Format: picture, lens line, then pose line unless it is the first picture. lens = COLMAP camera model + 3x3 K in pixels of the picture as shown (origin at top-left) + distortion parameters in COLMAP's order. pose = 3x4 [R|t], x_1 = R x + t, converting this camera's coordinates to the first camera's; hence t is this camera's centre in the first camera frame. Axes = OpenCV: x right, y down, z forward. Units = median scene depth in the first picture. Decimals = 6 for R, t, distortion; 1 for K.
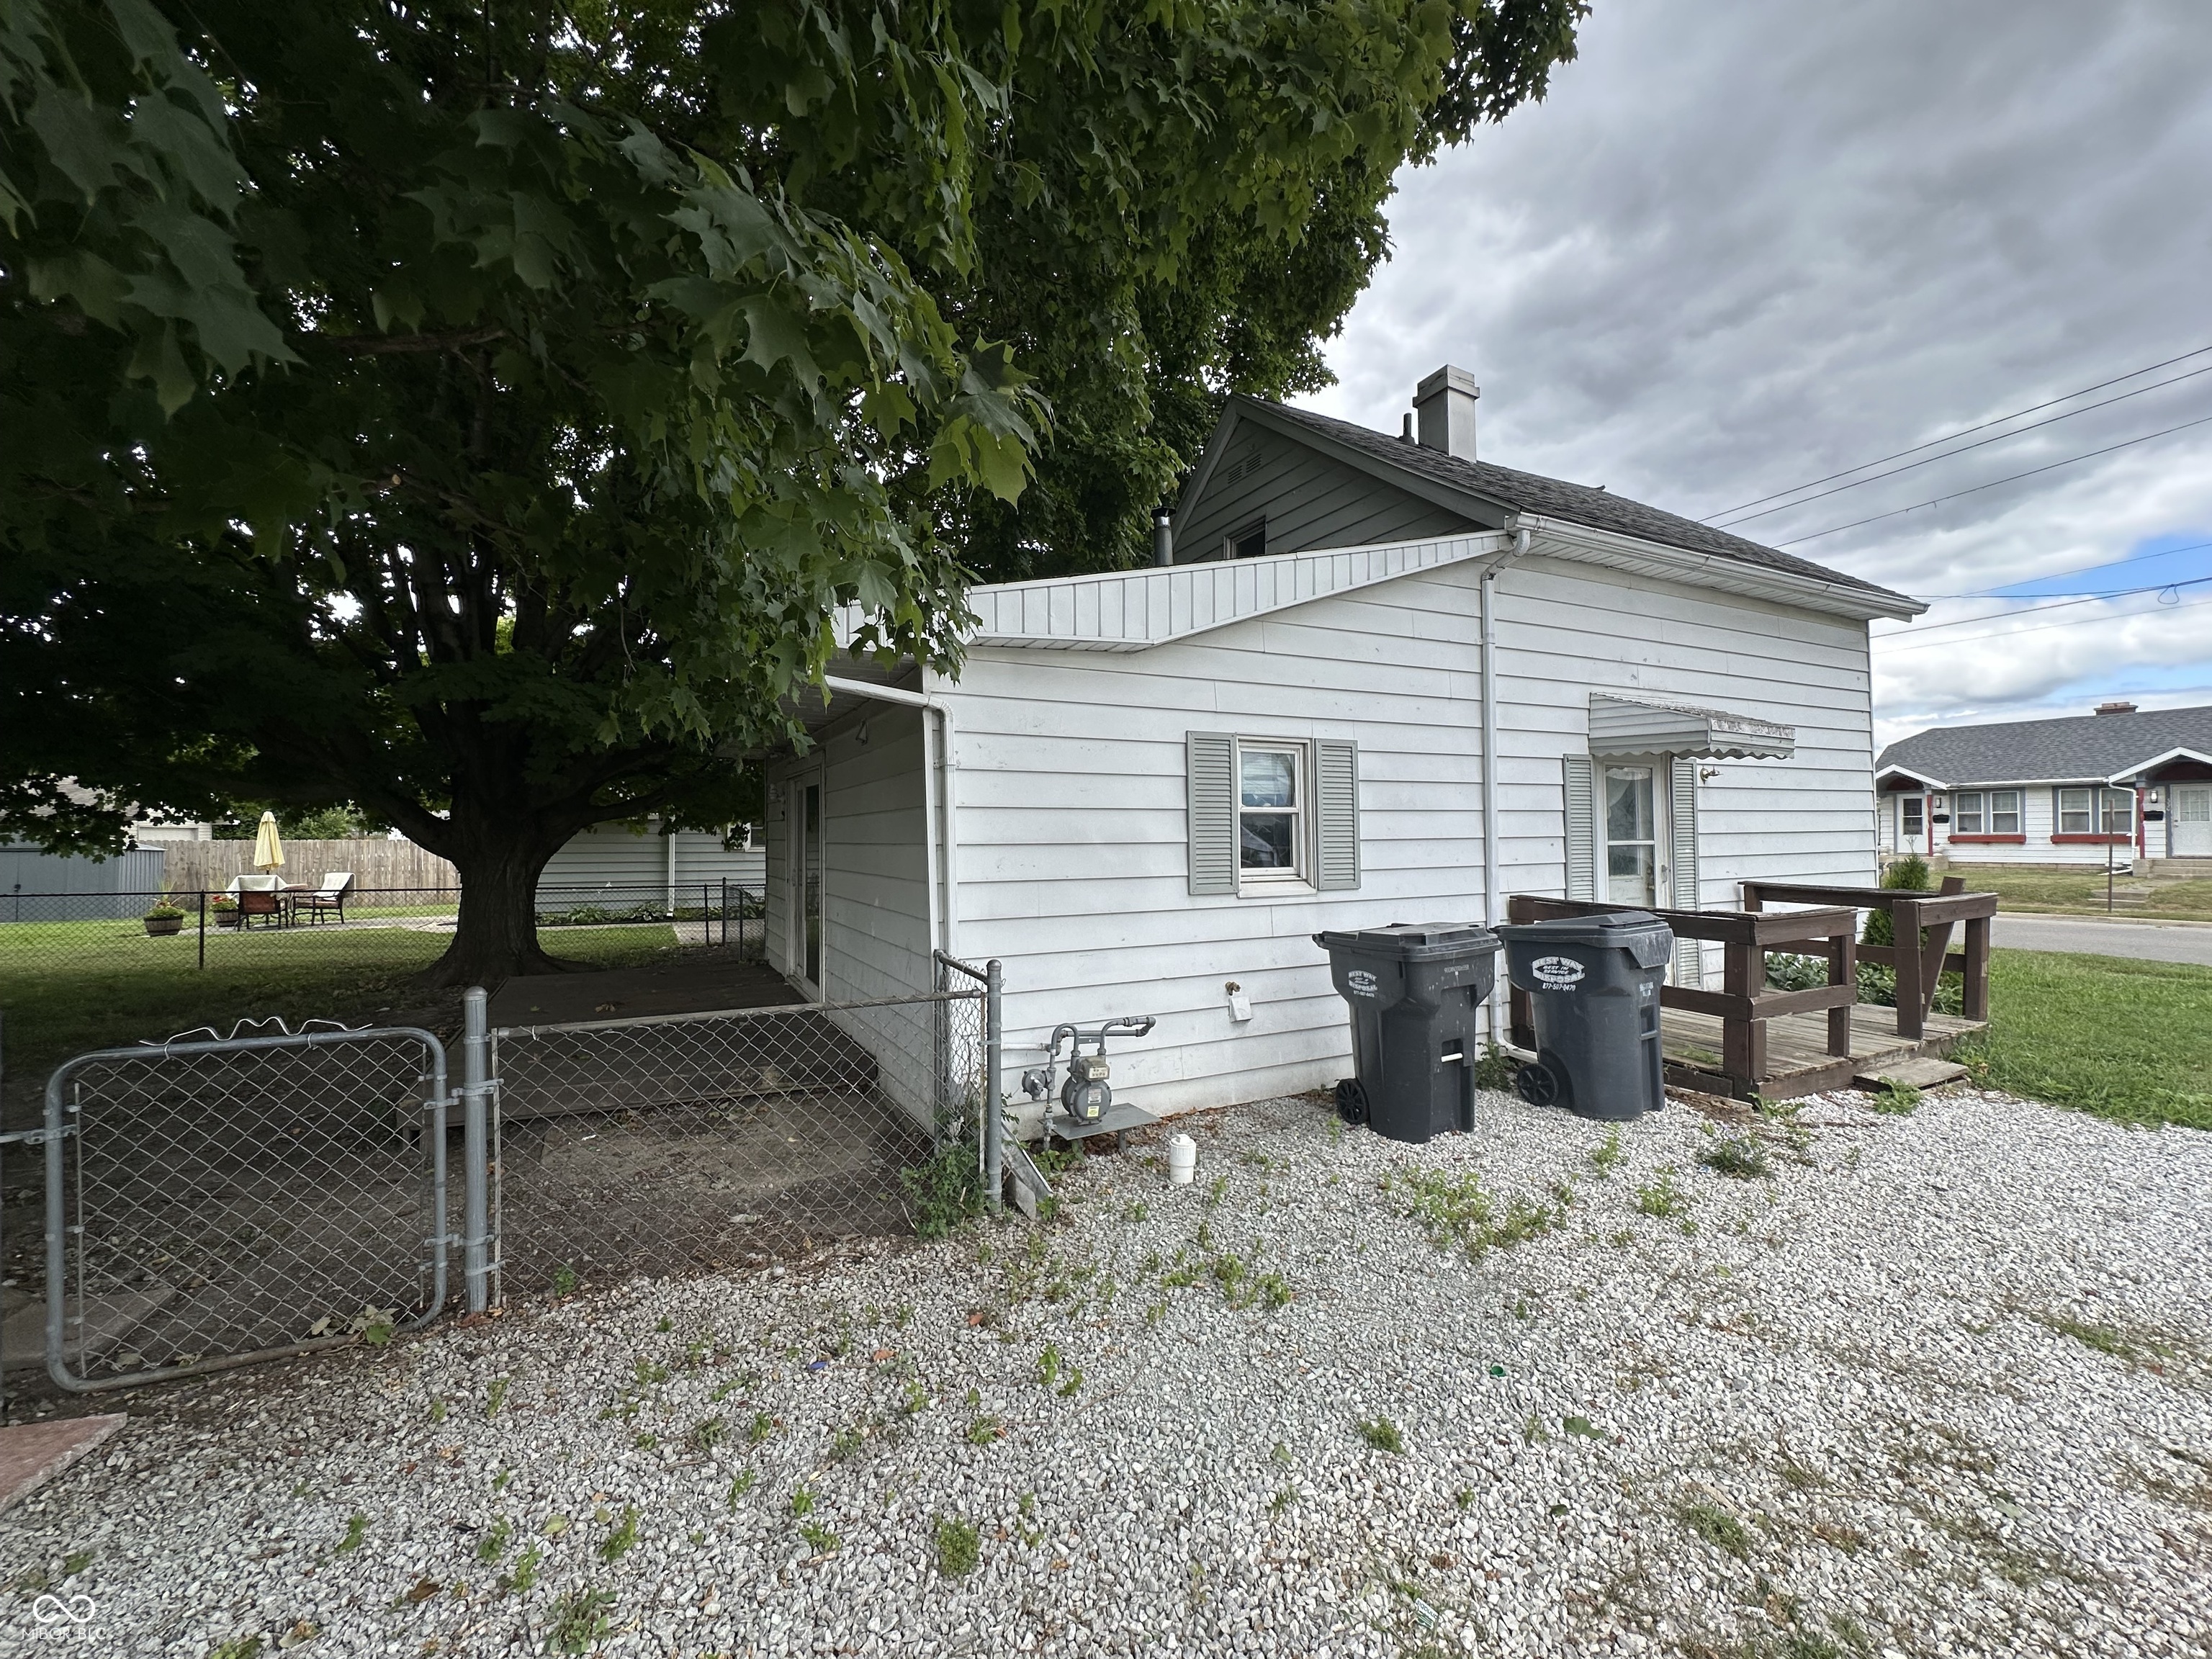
lens RADIAL K [[884.8, 0, 1107.8], [0, 884.8, 827.6], [0, 0, 1]] dist [-0.003951, 0.001166]
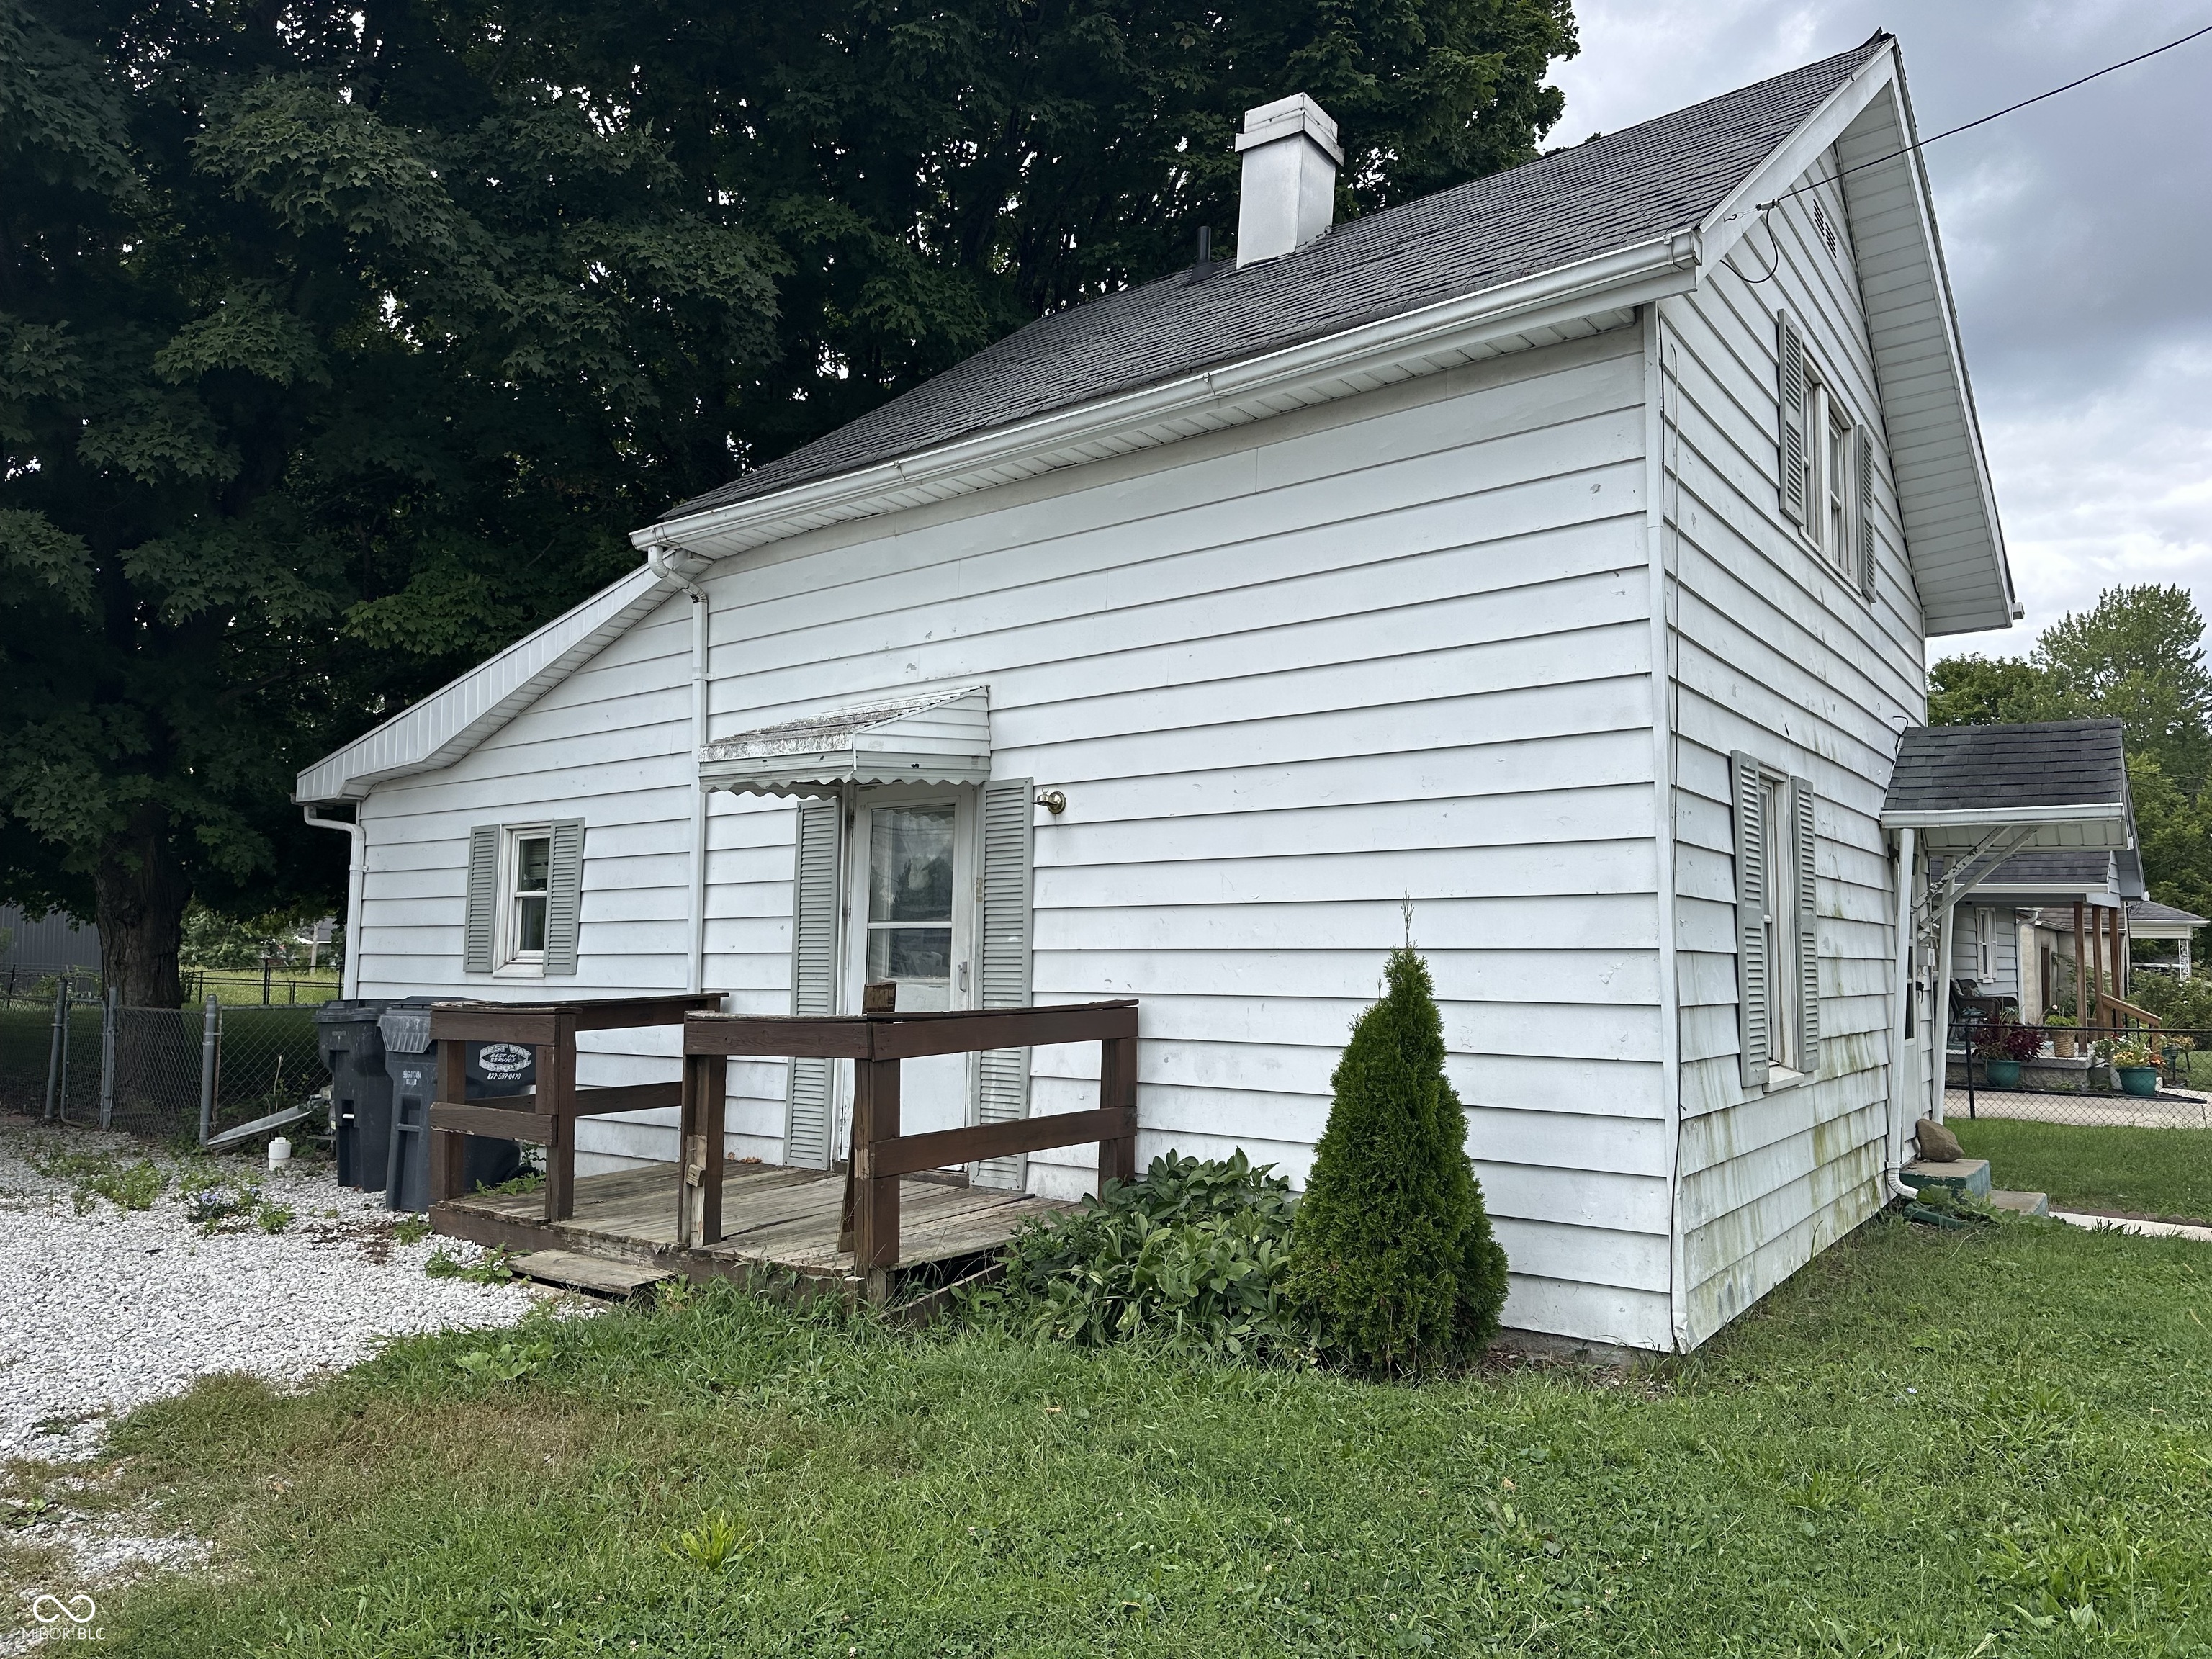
lens RADIAL K [[1530.5, 0, 1106.0], [0, 1530.5, 829.5], [0, 0, 1]] dist [0.056033, -0.100525]
pose [[0.437455, -0.063542, -0.896992, 2.074382], [0.002373, 0.997578, -0.069510, 0.031442], [0.899237, 0.028279, 0.436547, 0.810201]]
